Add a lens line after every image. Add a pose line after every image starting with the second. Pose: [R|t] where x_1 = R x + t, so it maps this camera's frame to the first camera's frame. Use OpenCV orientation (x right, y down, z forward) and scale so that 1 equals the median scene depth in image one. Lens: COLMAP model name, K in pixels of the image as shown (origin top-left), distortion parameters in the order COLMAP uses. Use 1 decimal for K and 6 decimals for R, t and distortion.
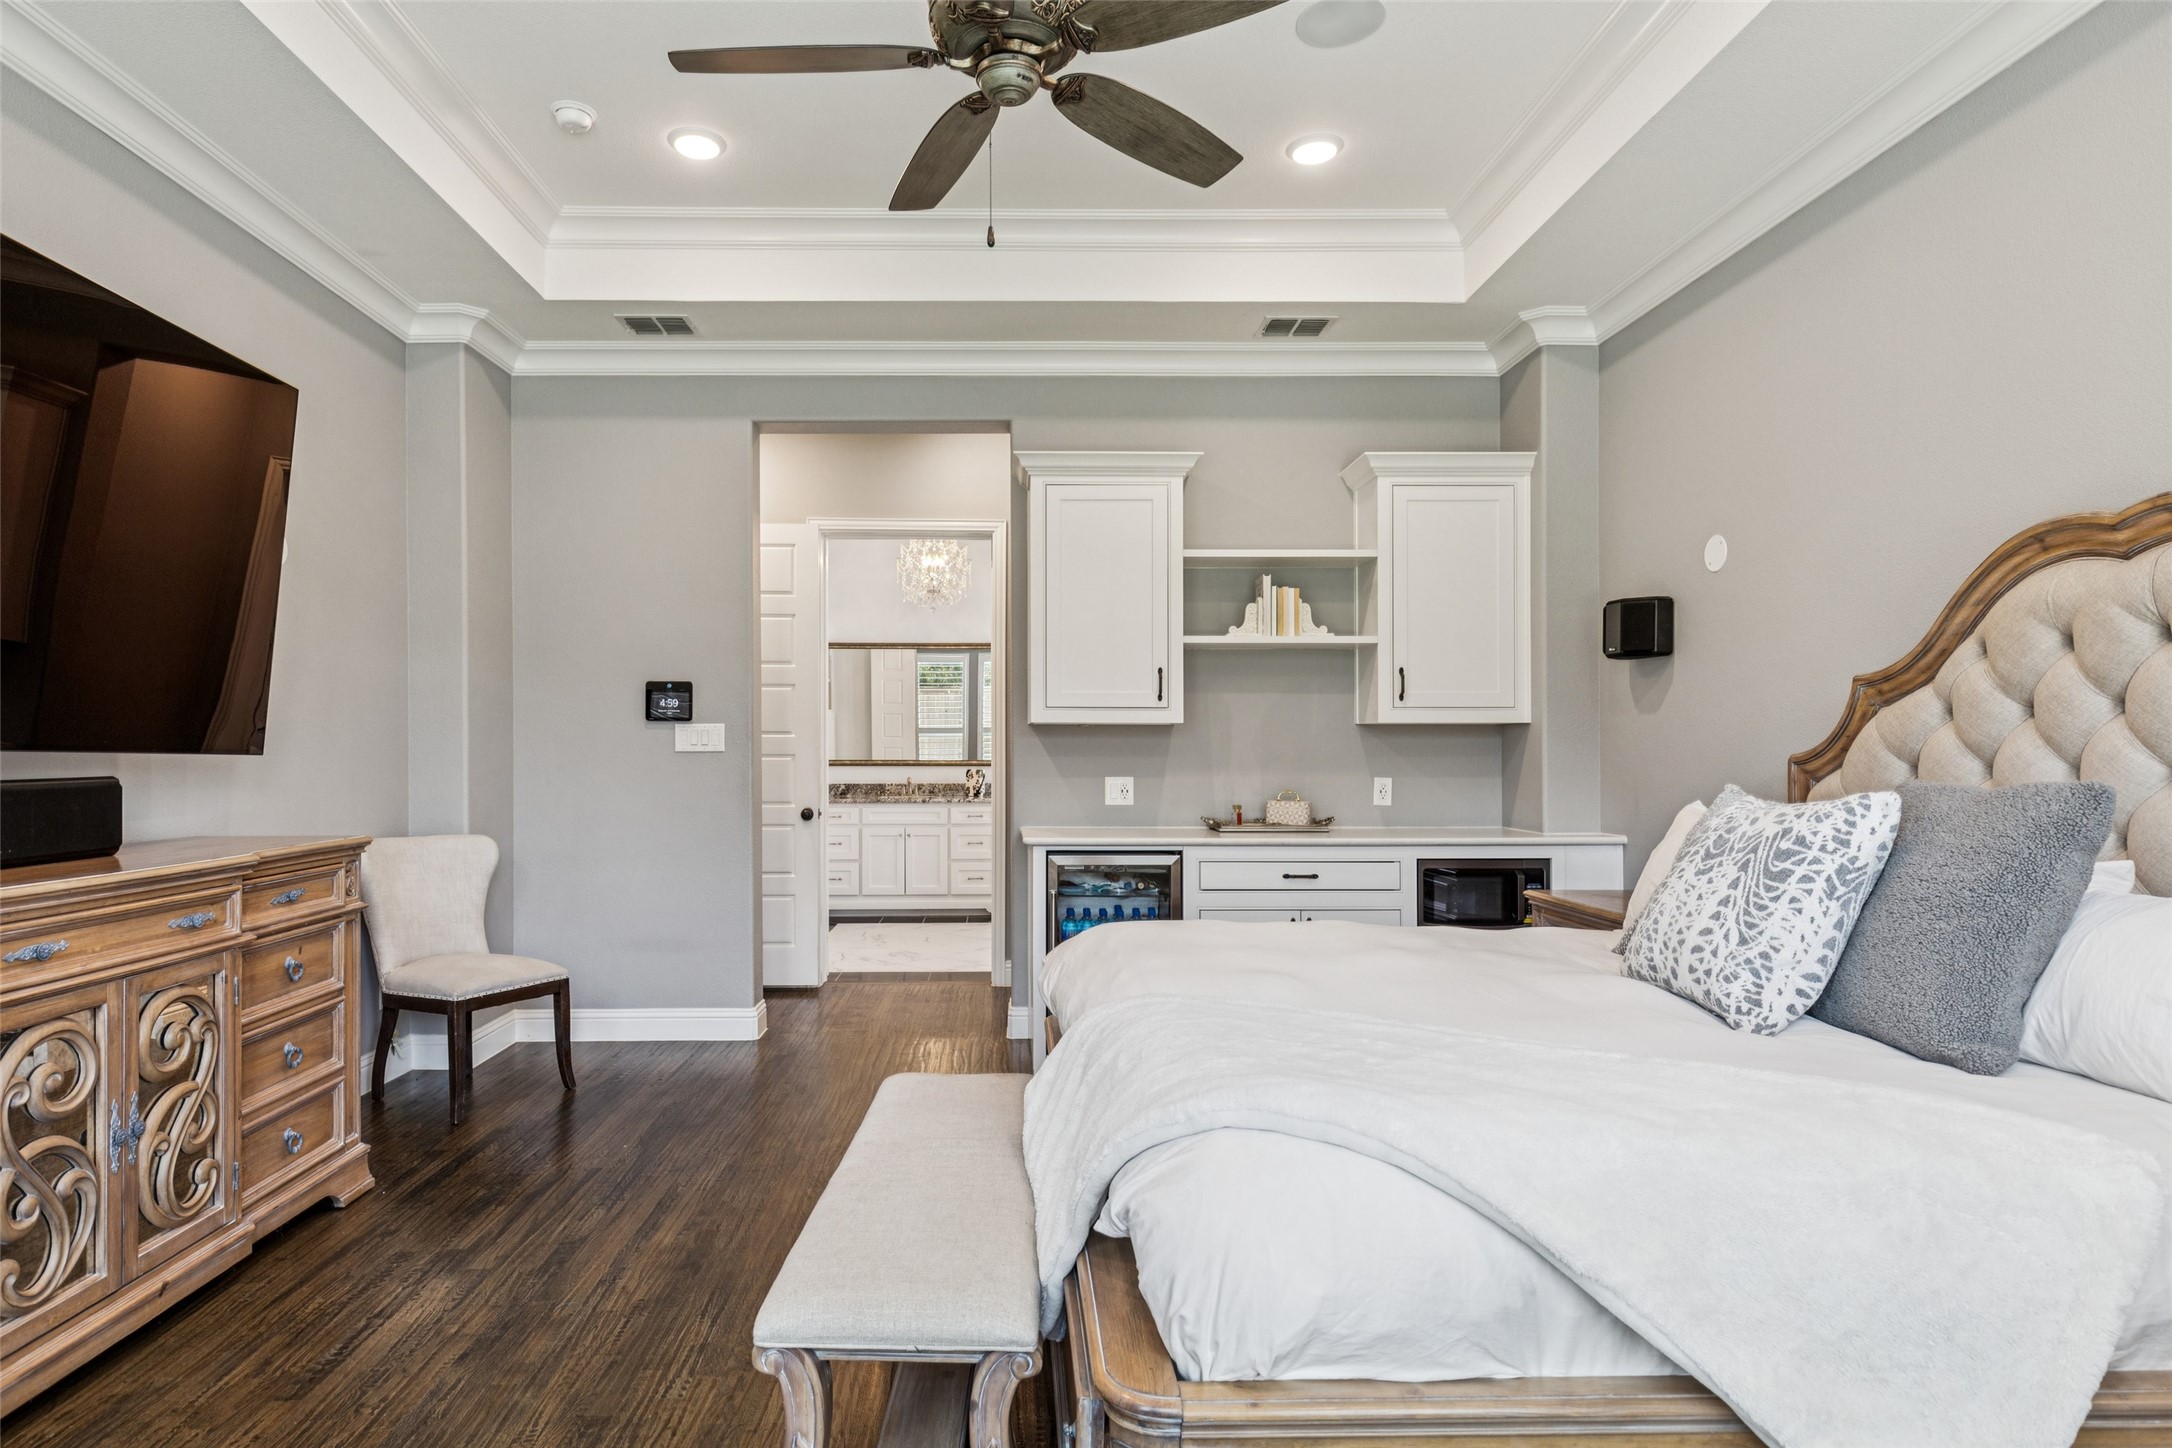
lens RADIAL K [[1171.9, 0, 1081.5], [0, 1171.9, 734.9], [0, 0, 1]] dist [0.007425, -0.002602]
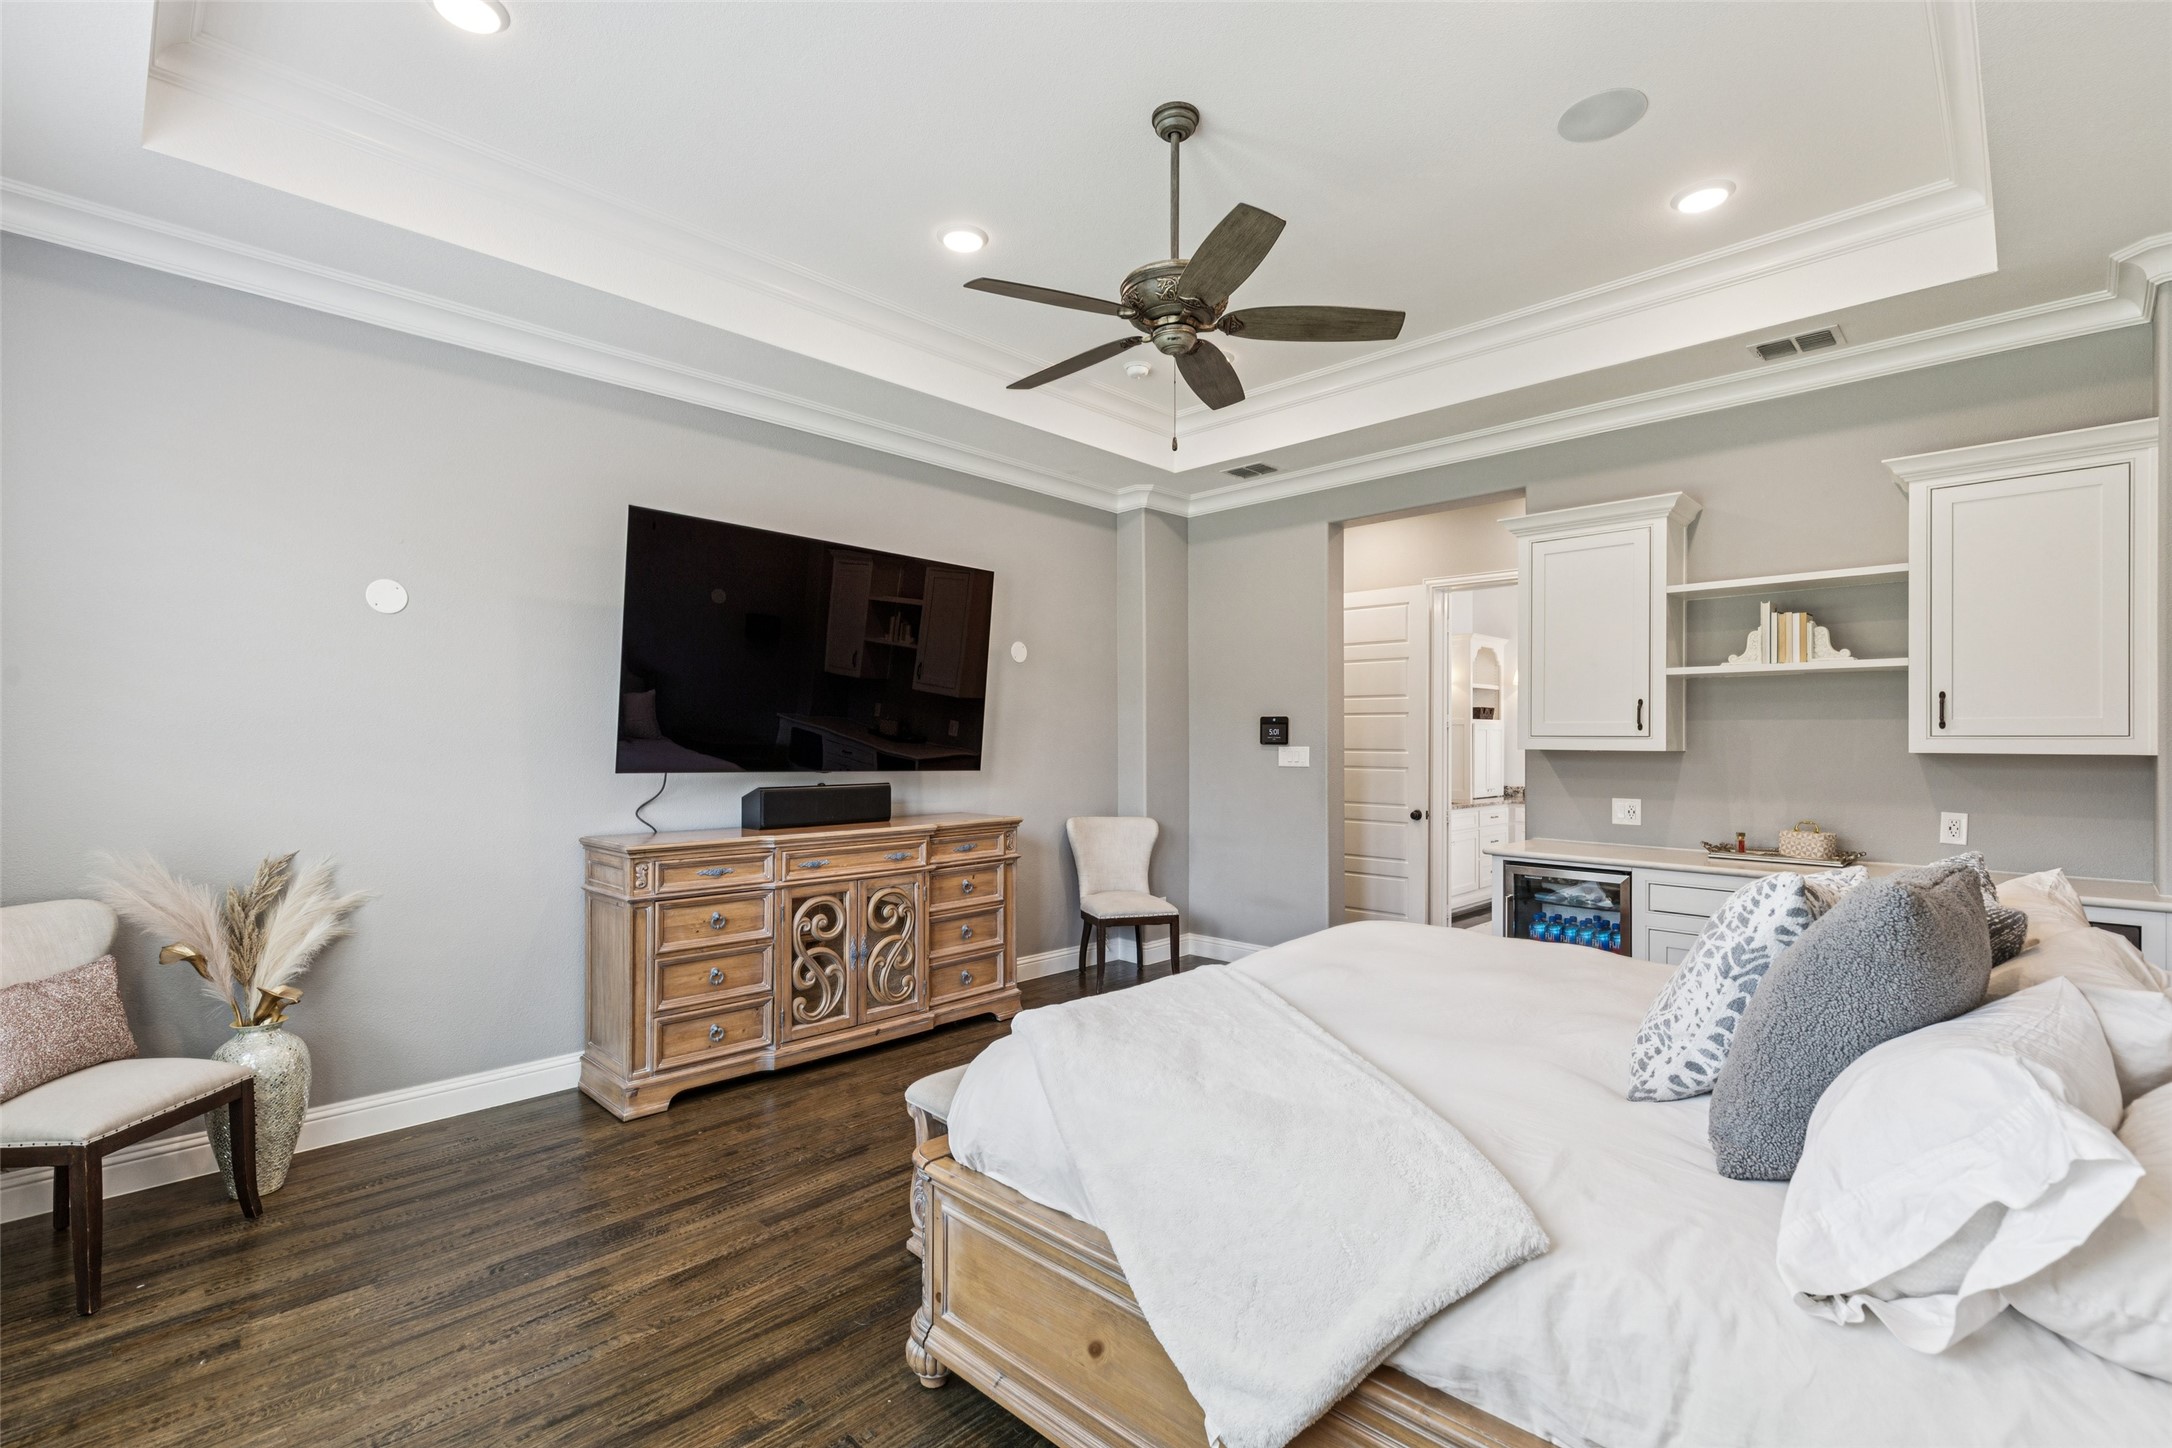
lens RADIAL K [[977.5, 0, 1126.2], [0, 977.5, 733.5], [0, 0, 1]] dist [0.010480, -0.001021]
pose [[0.721463, -0.000910, -0.692453, 0.436958], [0.000735, 1.000000, -0.000548, -0.032384], [0.692453, -0.000113, 0.721463, 0.035317]]
